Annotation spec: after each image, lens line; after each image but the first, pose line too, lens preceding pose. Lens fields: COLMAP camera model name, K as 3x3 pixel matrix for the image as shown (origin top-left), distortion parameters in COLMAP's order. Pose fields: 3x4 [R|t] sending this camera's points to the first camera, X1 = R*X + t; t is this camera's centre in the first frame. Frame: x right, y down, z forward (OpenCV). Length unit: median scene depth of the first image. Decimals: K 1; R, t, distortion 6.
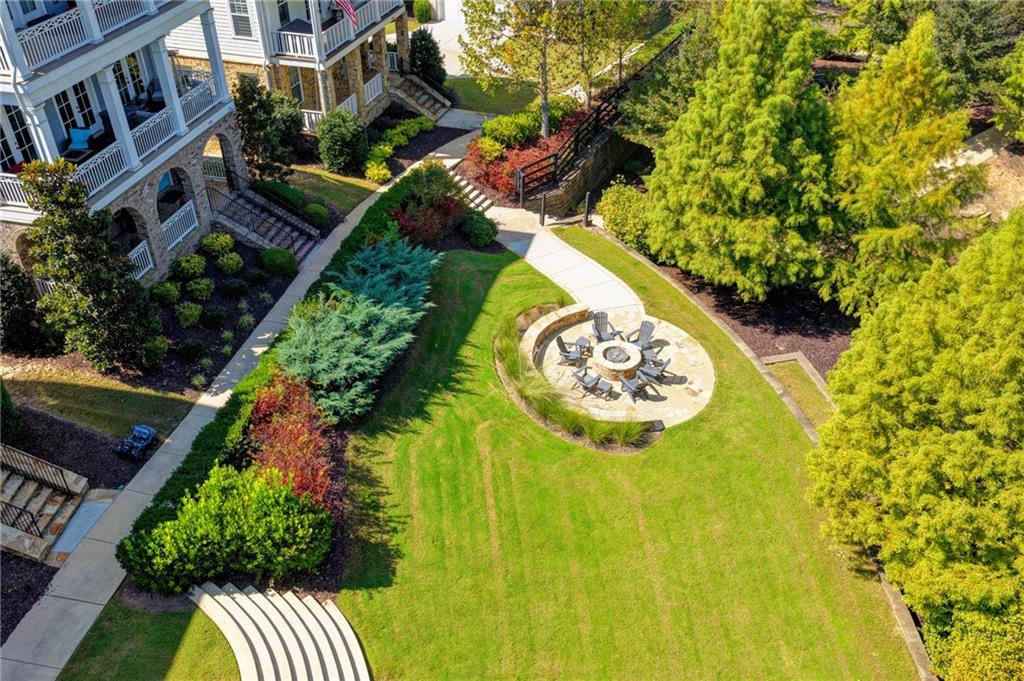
lens RADIAL K [[843.4, 0, 512.0], [0, 843.4, 340.5], [0, 0, 1]] dist [-0.004792, 0.010703]
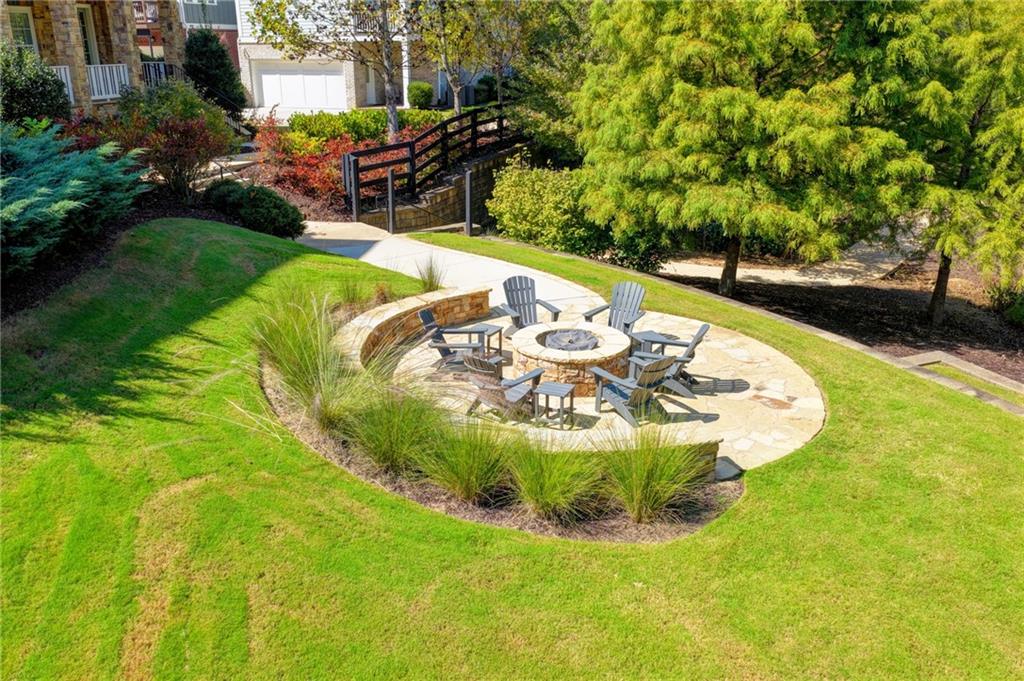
lens RADIAL K [[877.0, 0, 512.0], [0, 877.0, 340.5], [0, 0, 1]] dist [-0.004607, 0.000594]
pose [[0.988210, -0.056610, 0.142253, 0.037292], [0.094379, 0.956843, -0.274852, 0.134779], [-0.120555, 0.285037, 0.950905, 0.620248]]
